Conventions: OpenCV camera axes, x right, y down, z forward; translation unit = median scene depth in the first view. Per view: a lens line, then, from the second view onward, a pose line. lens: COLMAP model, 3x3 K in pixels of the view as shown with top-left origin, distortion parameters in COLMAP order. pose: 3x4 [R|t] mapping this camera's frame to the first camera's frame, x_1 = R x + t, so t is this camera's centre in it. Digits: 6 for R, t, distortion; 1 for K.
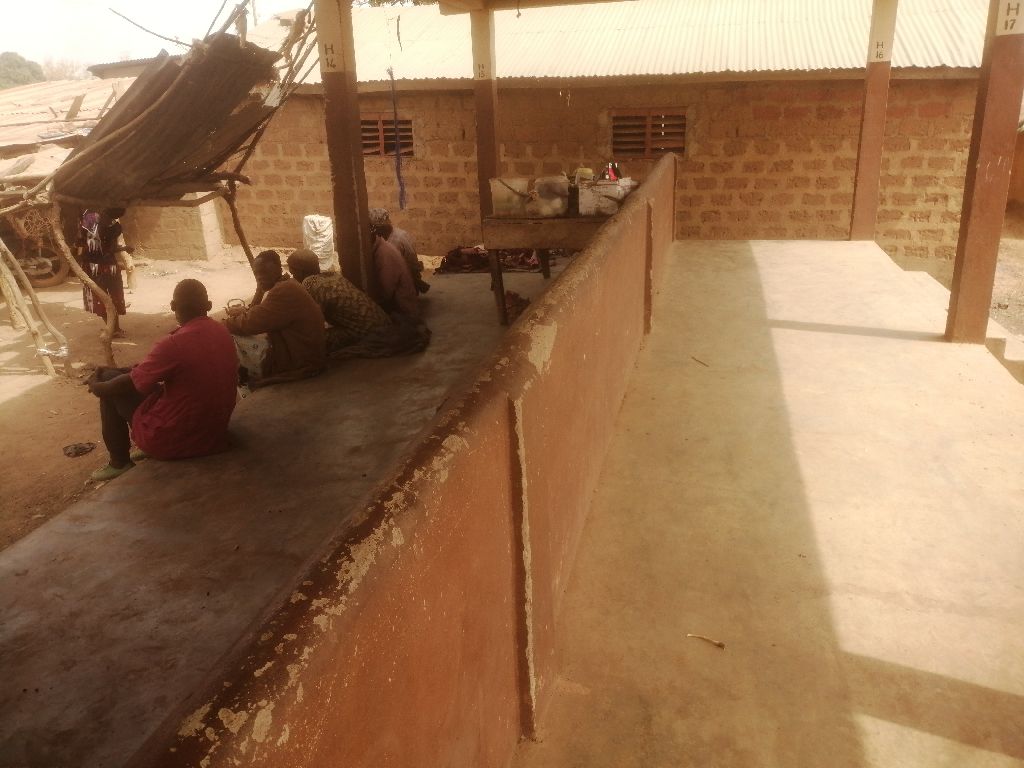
lens RADIAL K [[821.6, 0, 516.1], [0, 821.6, 386.9], [0, 0, 1]] dist [-0.008668, -0.008077]
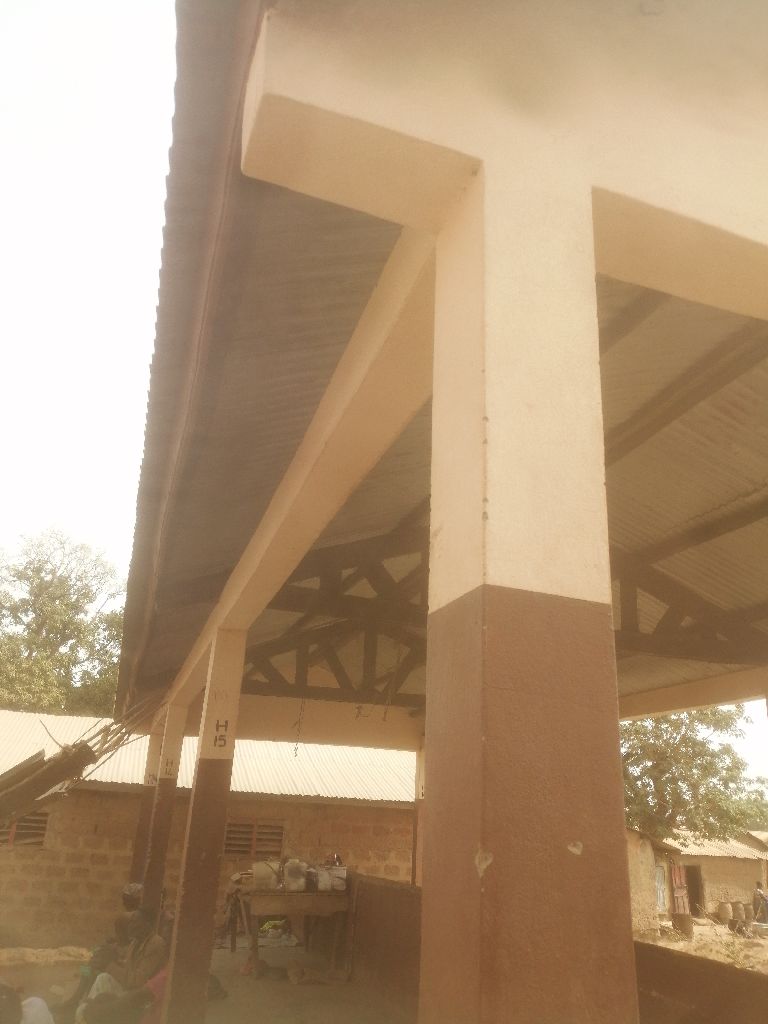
lens RADIAL K [[821.6, 0, 383.3], [0, 821.6, 514.4], [0, 0, 1]] dist [-0.008668, -0.008077]
pose [[0.861463, 0.240313, 0.447361, -0.356273], [0.098560, 0.785070, -0.611515, 0.094134], [-0.498165, 0.570889, 0.652623, -0.217353]]
